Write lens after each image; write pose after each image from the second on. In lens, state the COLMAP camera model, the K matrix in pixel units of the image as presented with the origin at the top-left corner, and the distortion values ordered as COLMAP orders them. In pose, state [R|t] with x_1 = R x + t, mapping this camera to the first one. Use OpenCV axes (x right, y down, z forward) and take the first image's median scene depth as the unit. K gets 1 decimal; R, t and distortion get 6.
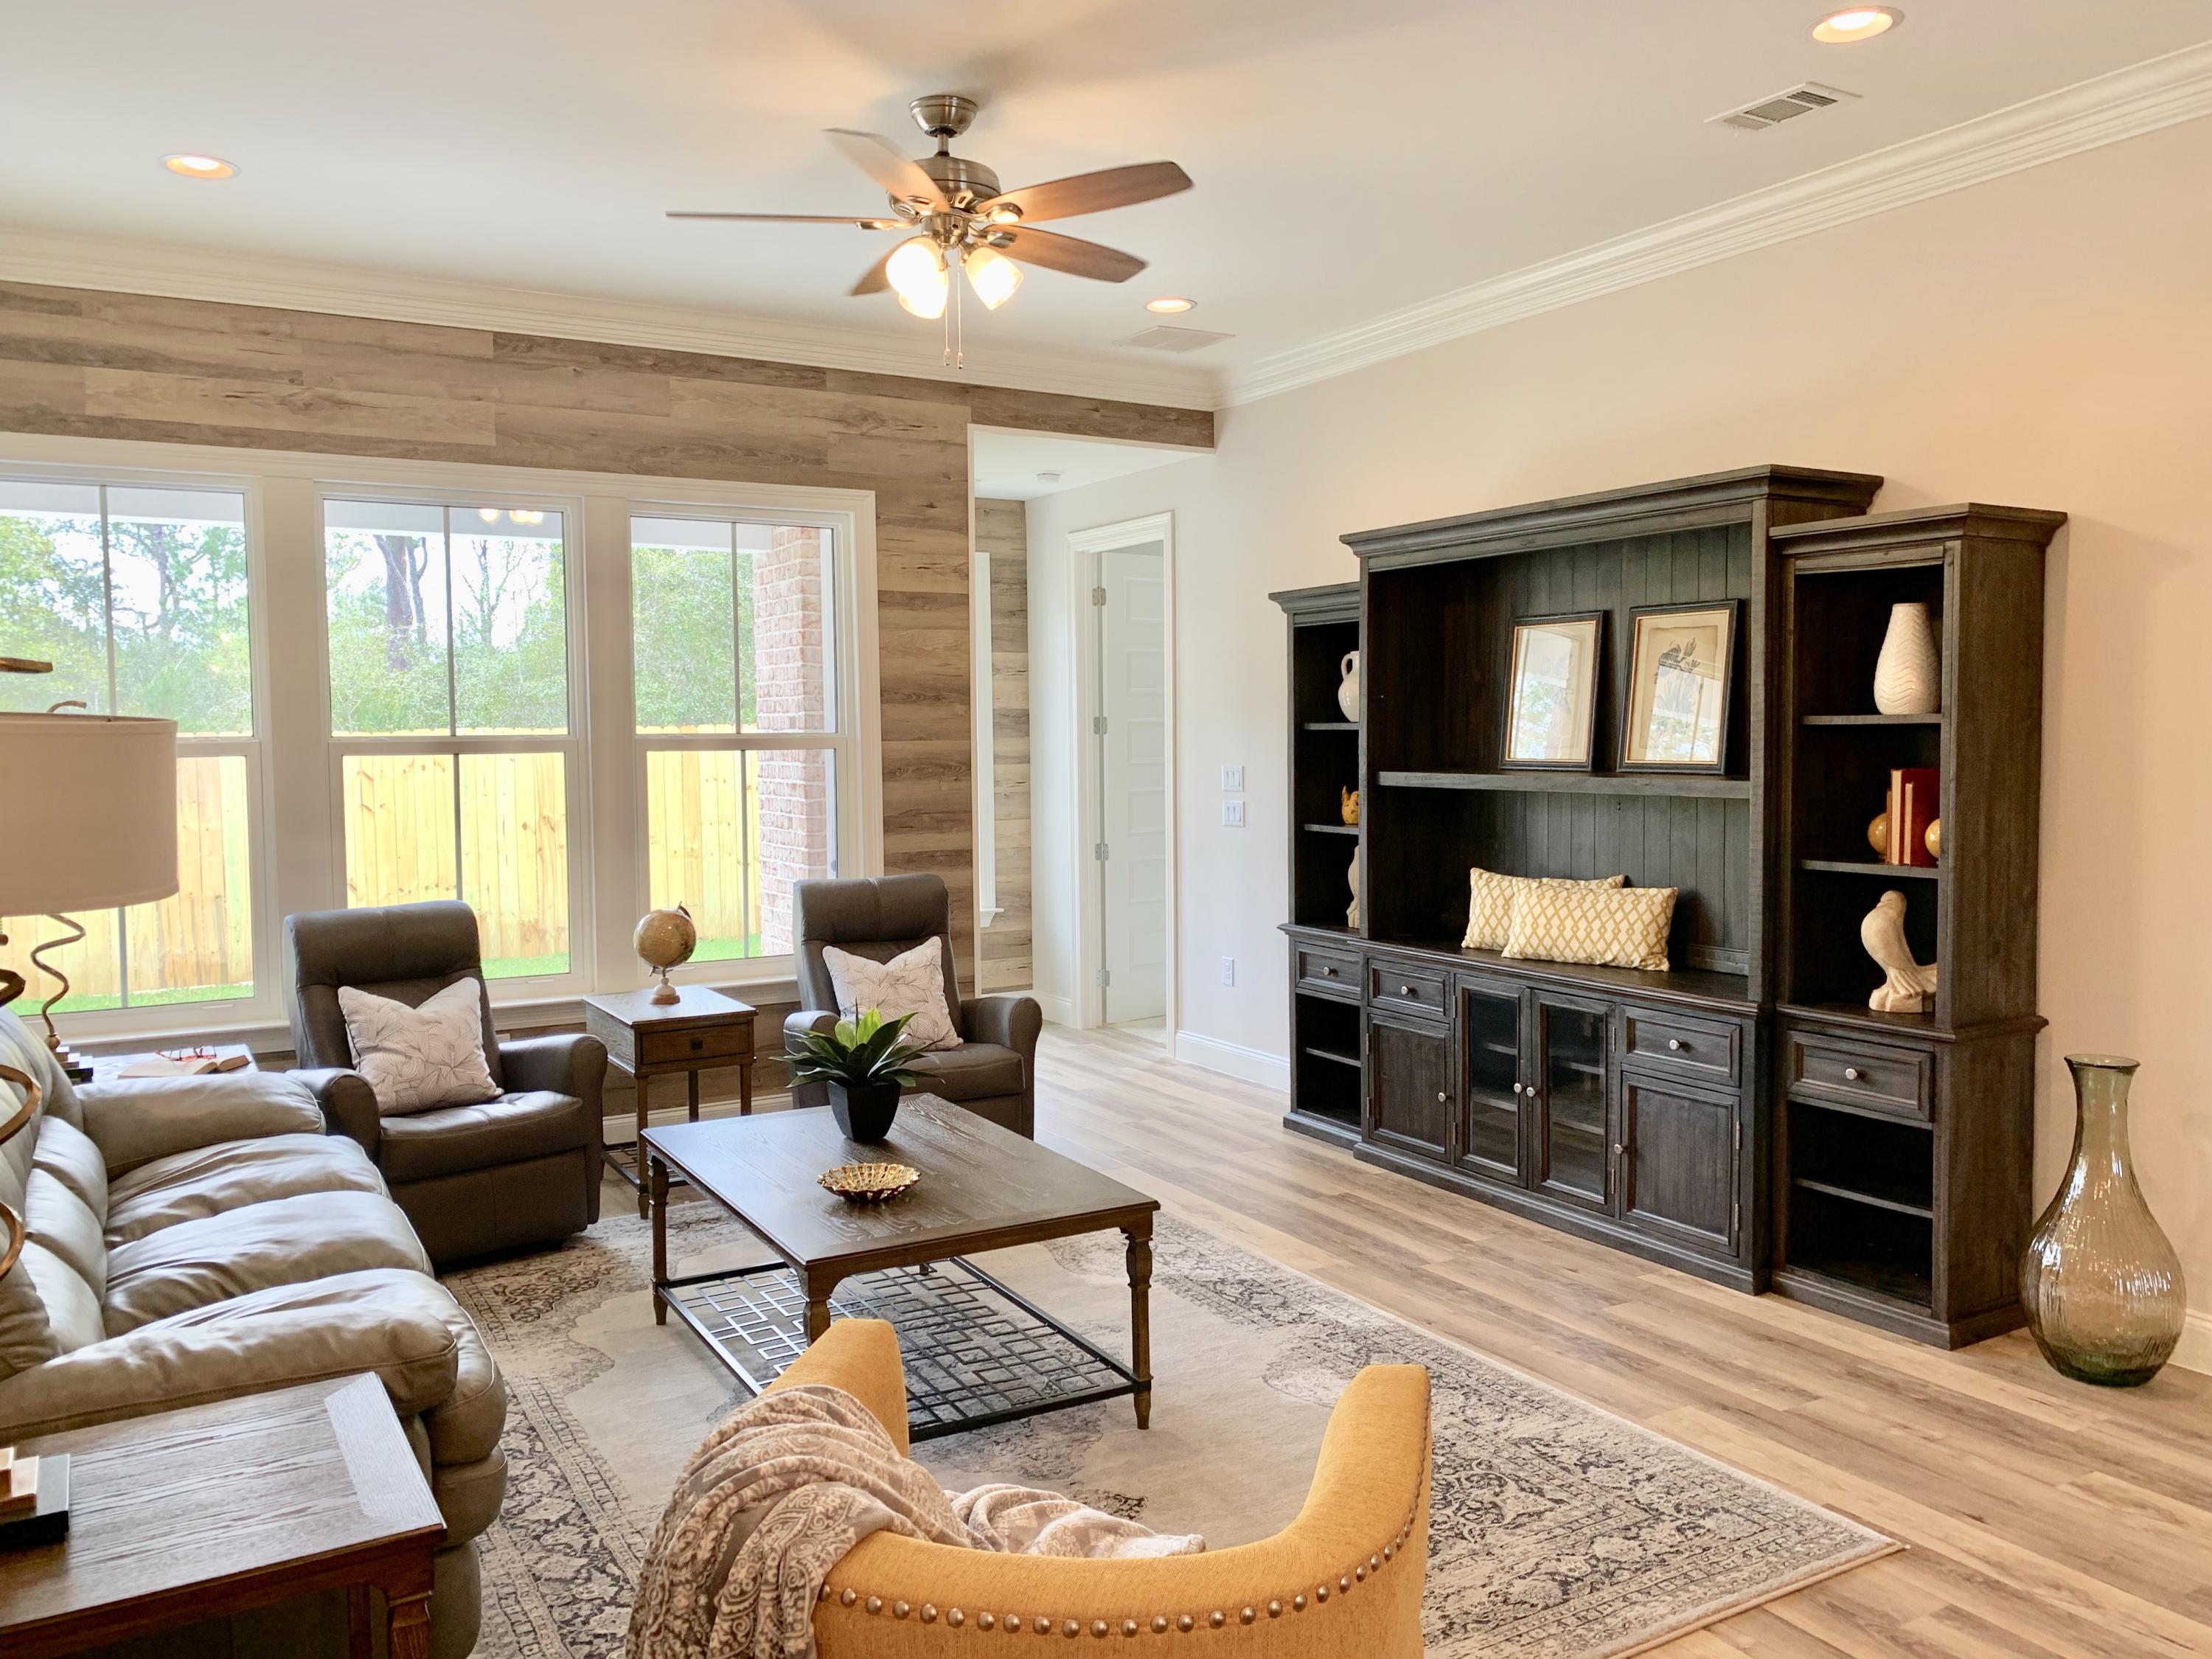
lens RADIAL K [[1670.0, 0, 1108.0], [0, 1670.0, 872.4], [0, 0, 1]] dist [0.001113, -0.005049]
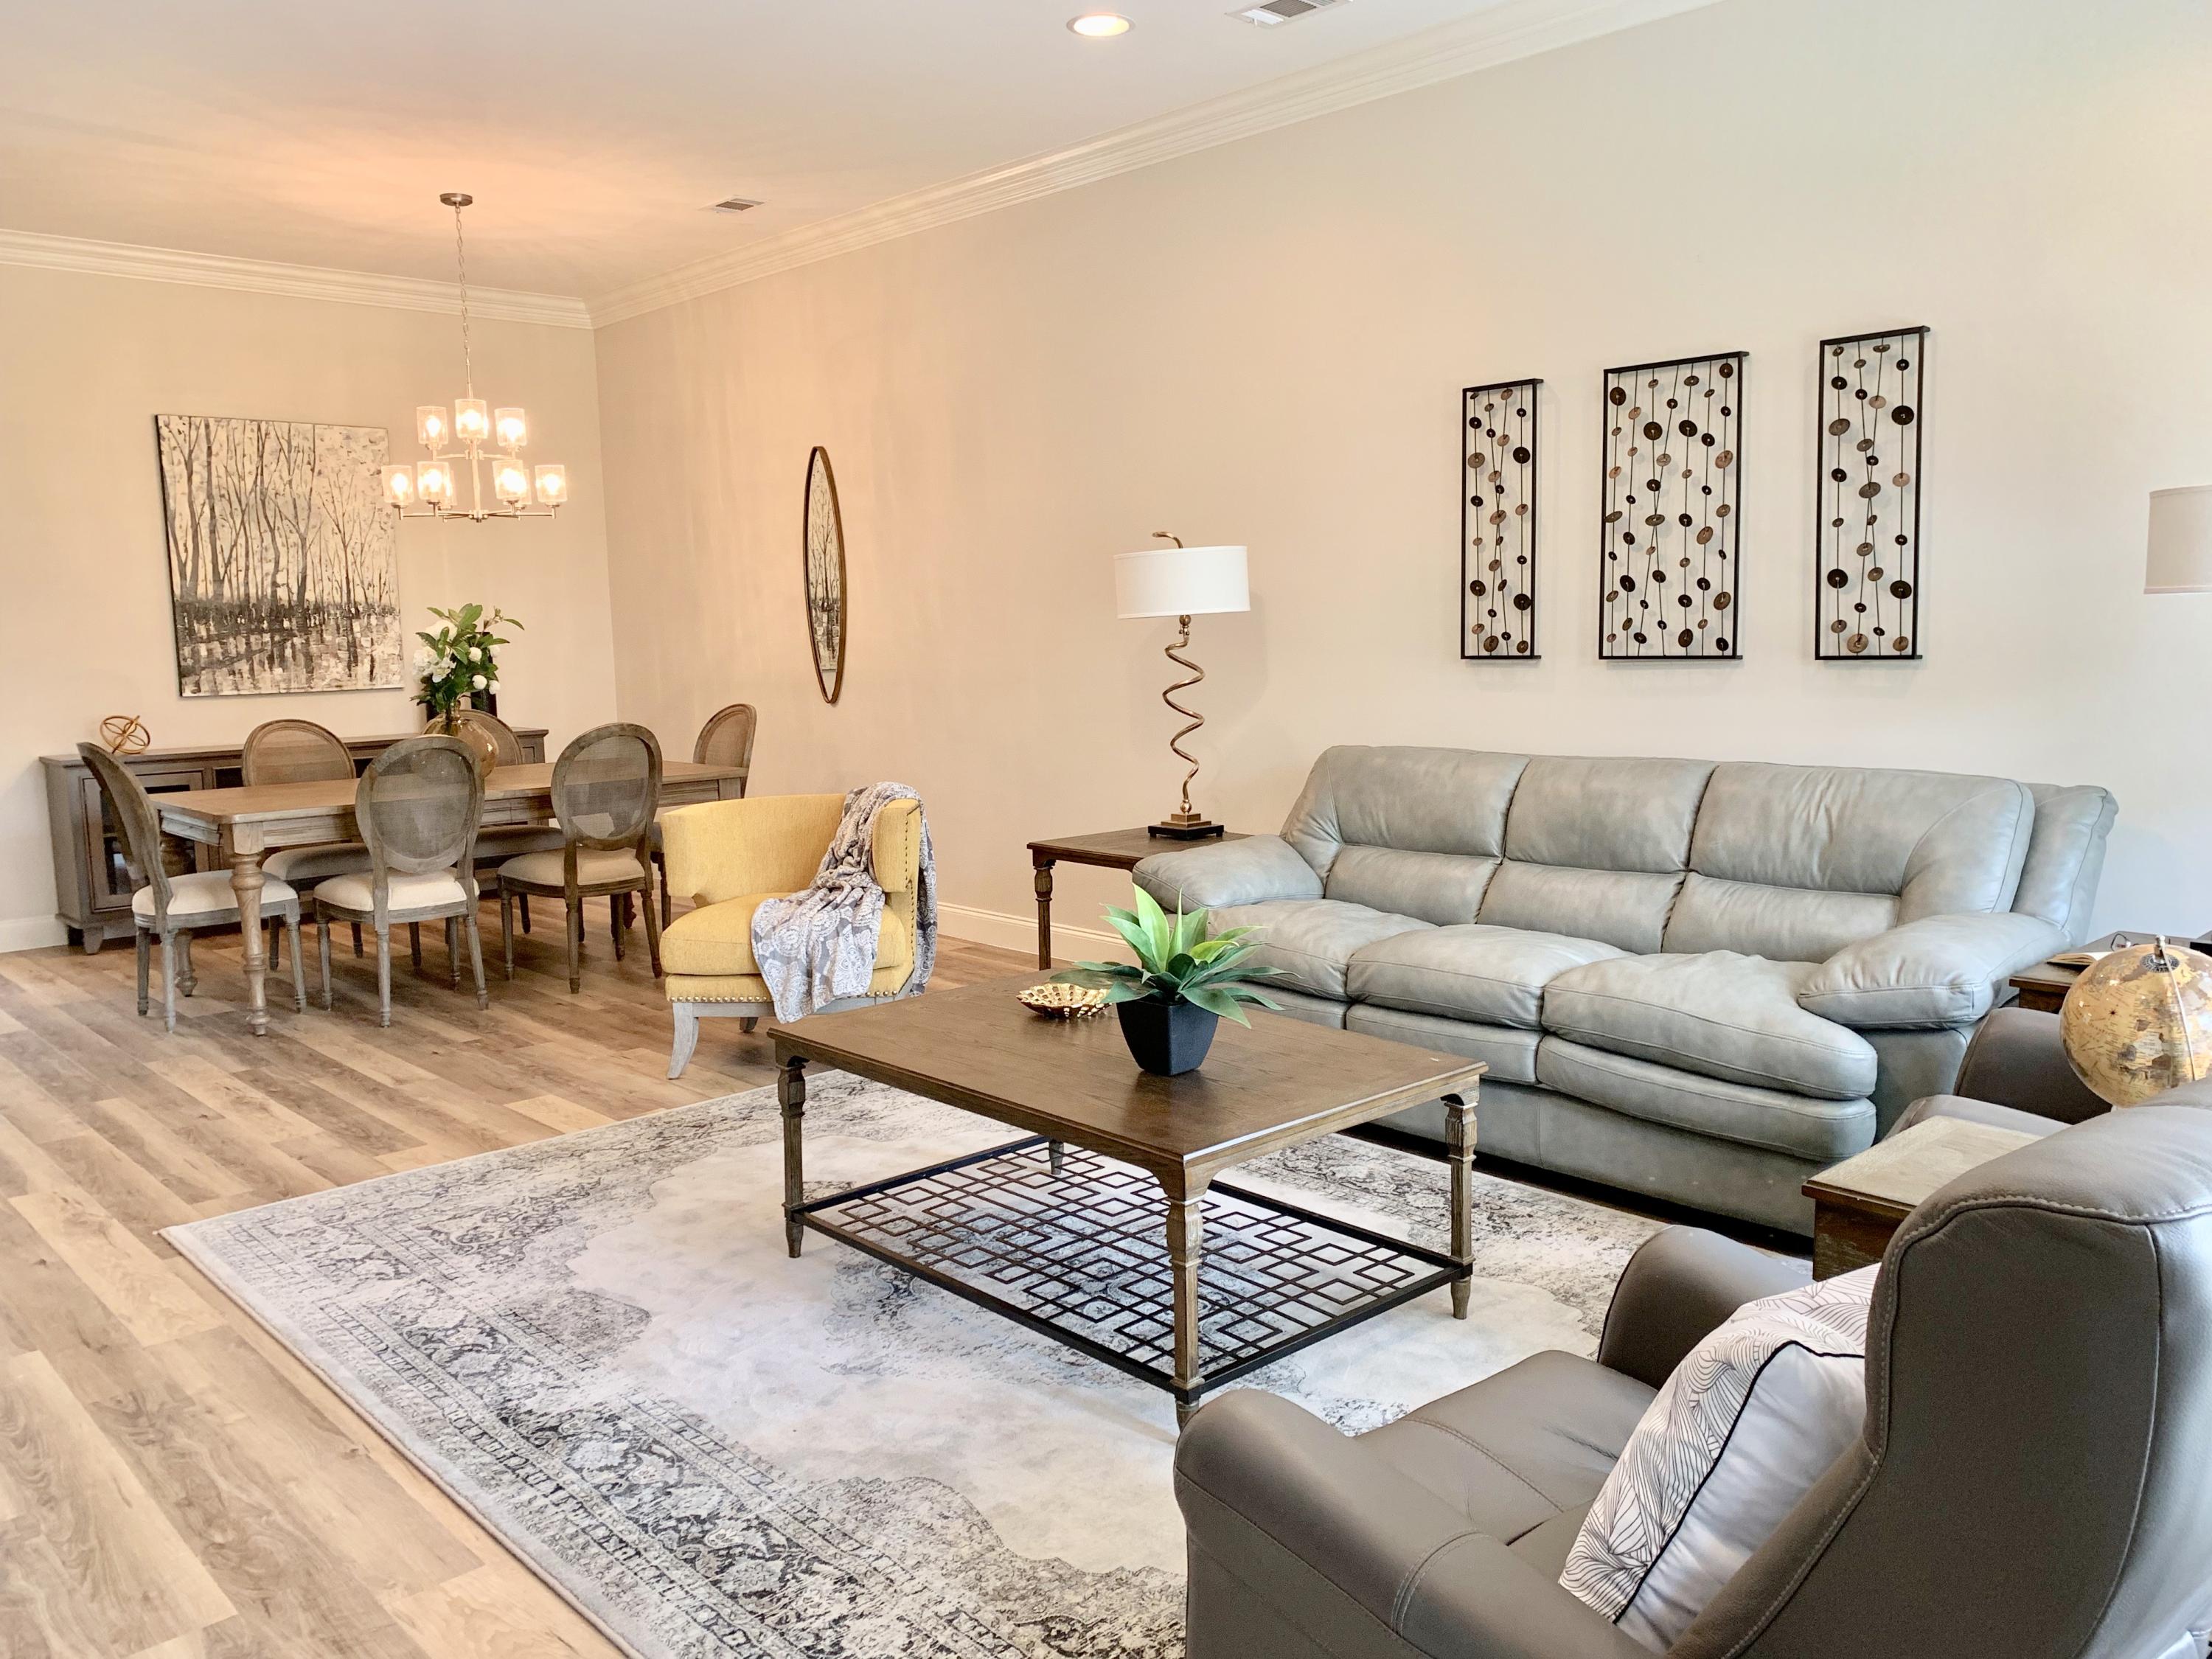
lens RADIAL K [[1700.7, 0, 1106.0], [0, 1700.7, 829.5], [0, 0, 1]] dist [0.024530, -0.028997]
pose [[-0.976403, 0.054913, -0.208860, 0.024194], [0.009319, 0.976945, 0.213290, -0.075631], [0.215757, 0.206310, -0.954403, 1.203614]]
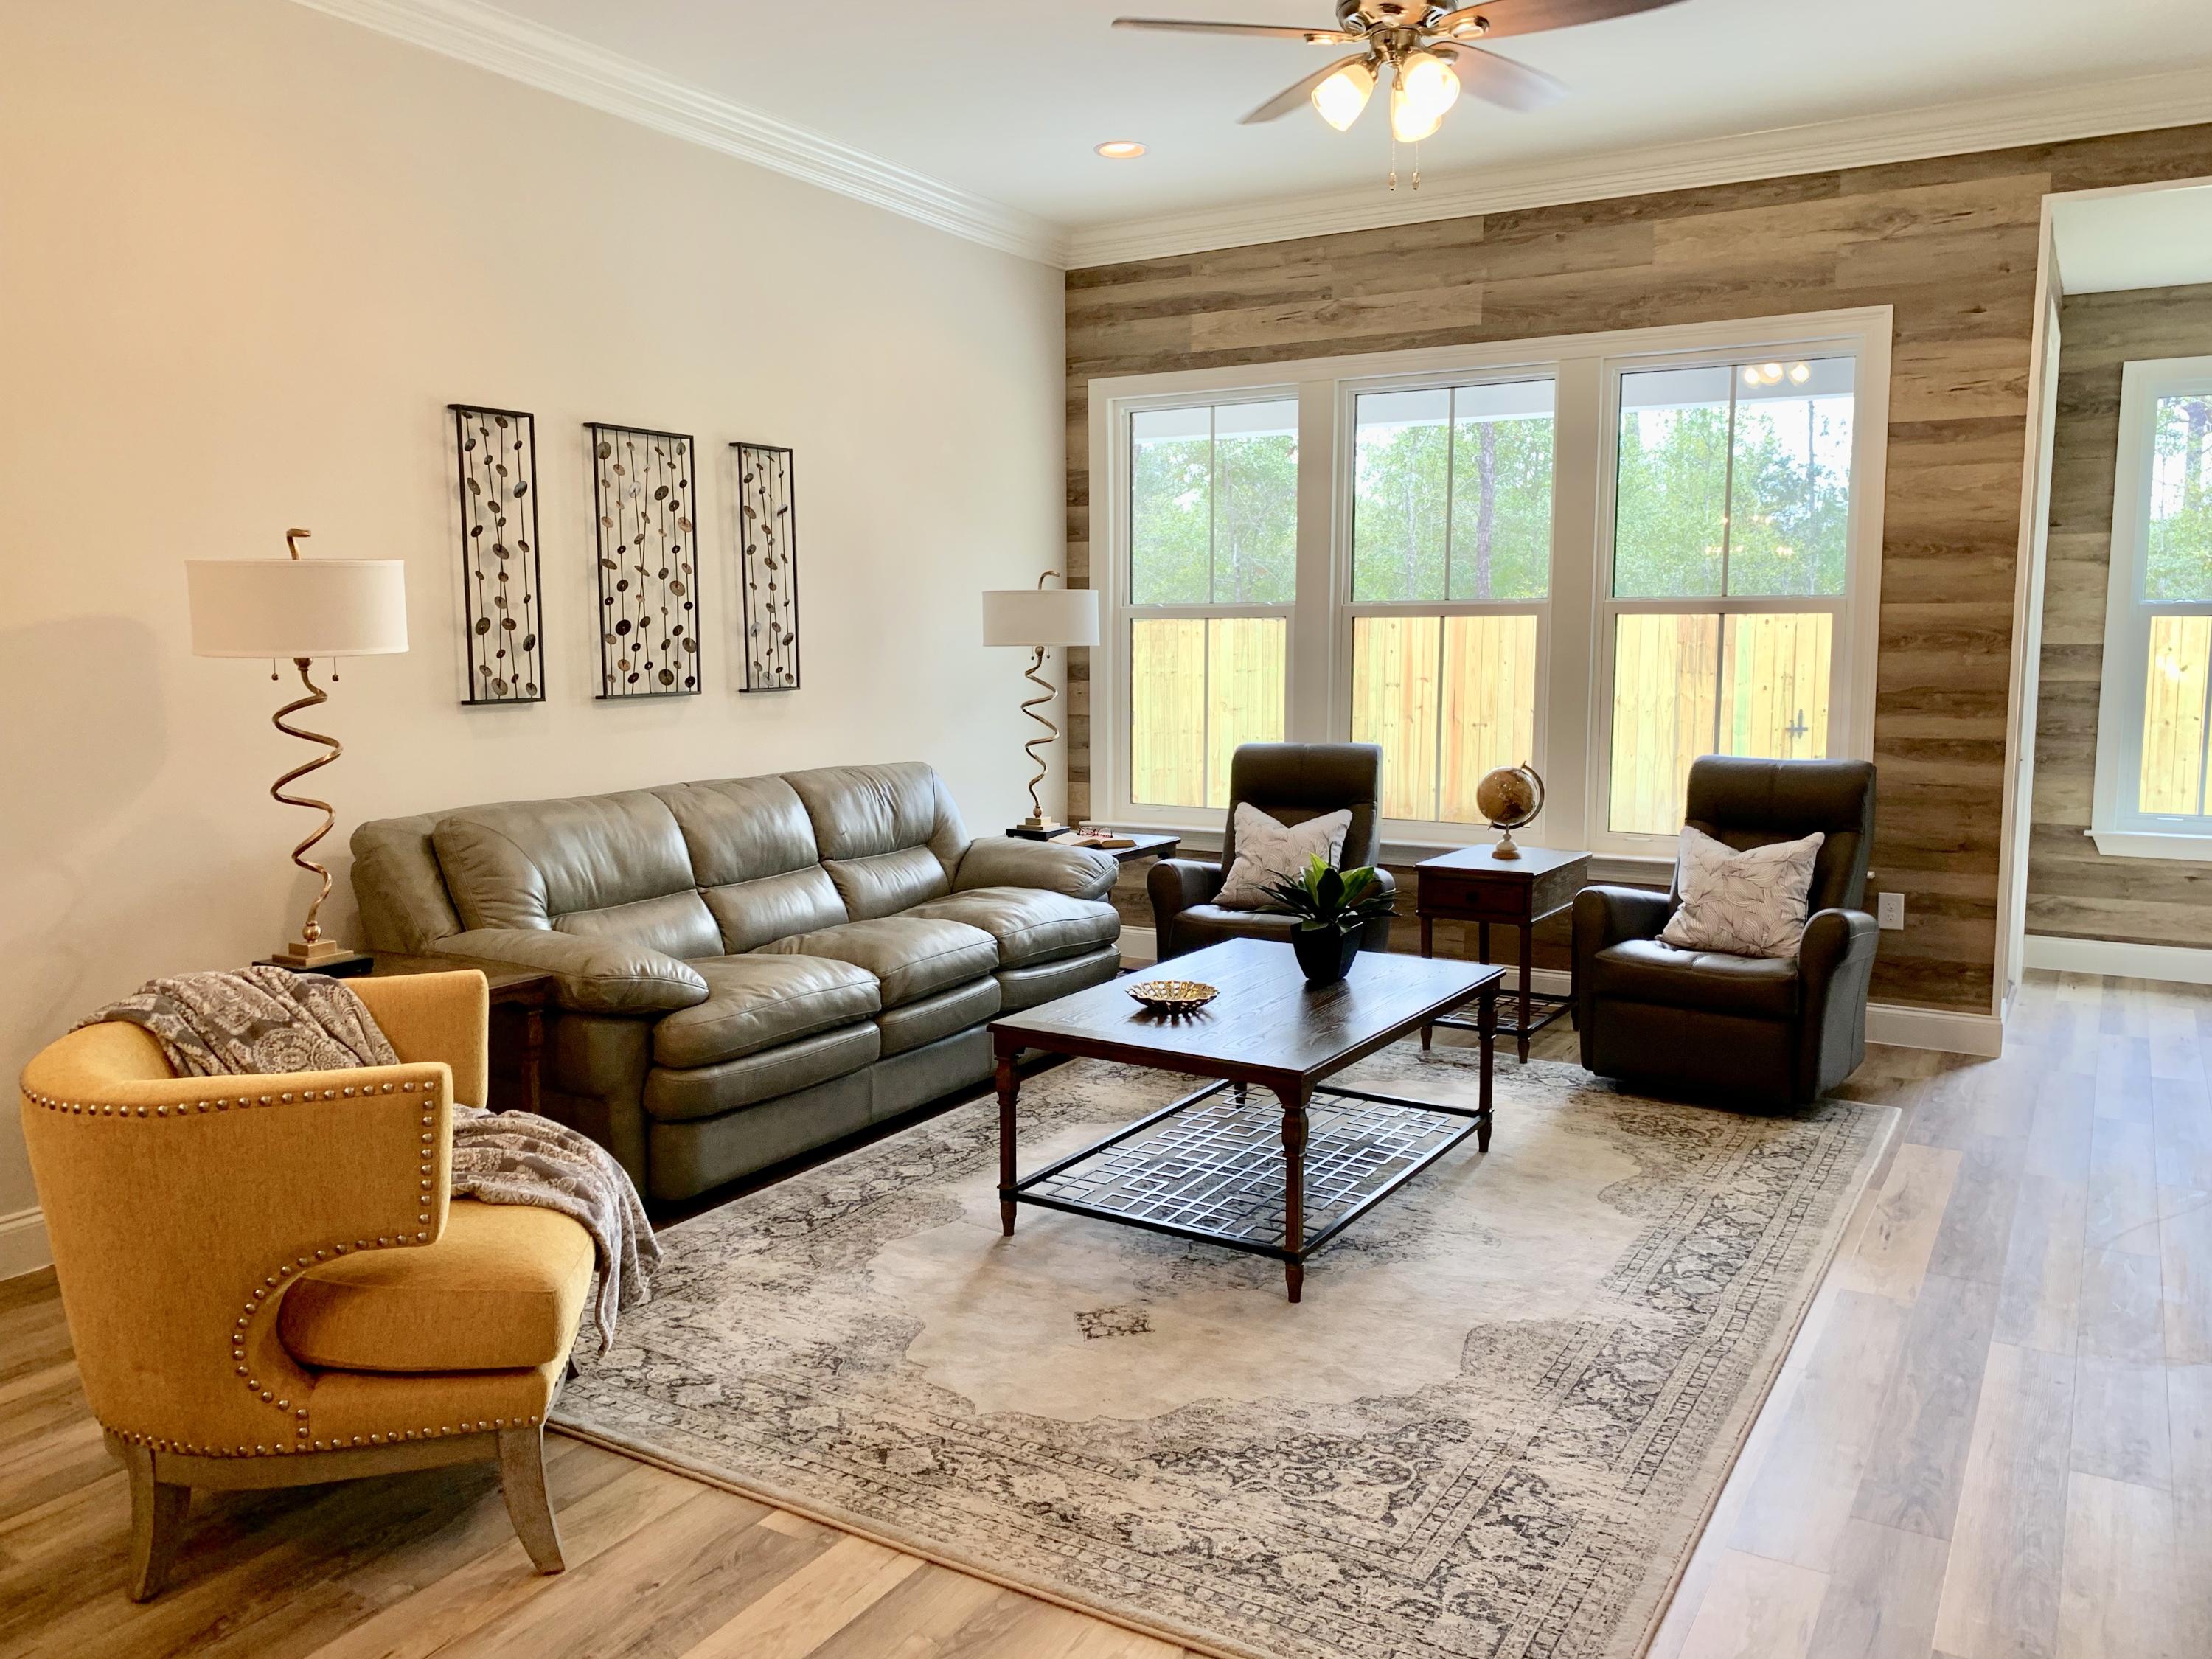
lens RADIAL K [[1700.7, 0, 1106.0], [0, 1700.7, 829.5], [0, 0, 1]] dist [0.024530, -0.028997]
pose [[0.482656, 0.106266, -0.869339, 0.486199], [-0.080273, 0.993801, 0.076913, 0.000209], [0.872124, 0.032663, 0.488194, 0.265566]]
